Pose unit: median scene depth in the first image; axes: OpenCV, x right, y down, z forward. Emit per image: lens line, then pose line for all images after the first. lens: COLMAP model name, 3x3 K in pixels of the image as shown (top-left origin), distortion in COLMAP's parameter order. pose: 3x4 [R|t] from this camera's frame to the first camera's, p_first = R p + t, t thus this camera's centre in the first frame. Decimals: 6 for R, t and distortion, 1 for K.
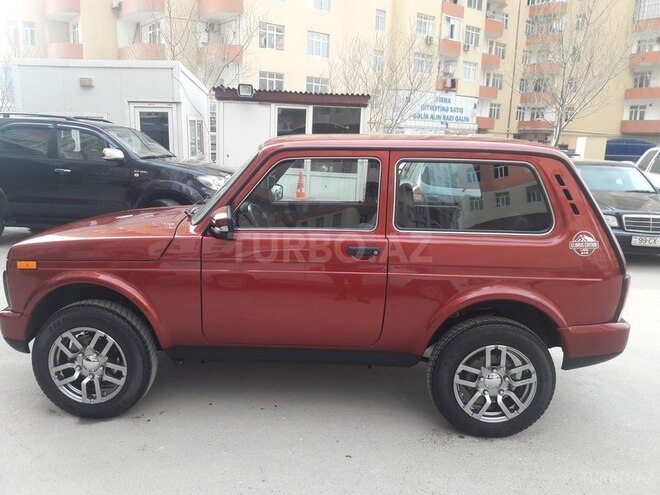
lens RADIAL K [[534.2, 0, 320.2], [0, 534.2, 248.2], [0, 0, 1]] dist [0.050744, -0.126596]
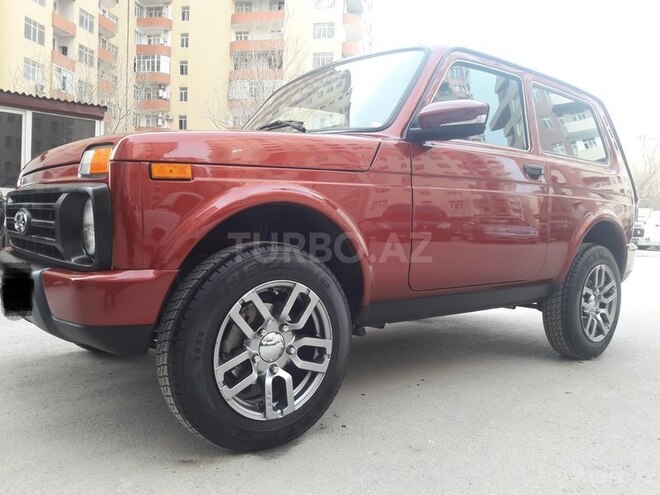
lens RADIAL K [[534.2, 0, 320.2], [0, 534.2, 248.2], [0, 0, 1]] dist [0.050744, -0.126596]
pose [[0.756150, -0.032642, 0.653584, -0.771260], [0.108658, 0.991154, -0.076208, 0.159110], [-0.645314, 0.128642, 0.753008, 0.514978]]
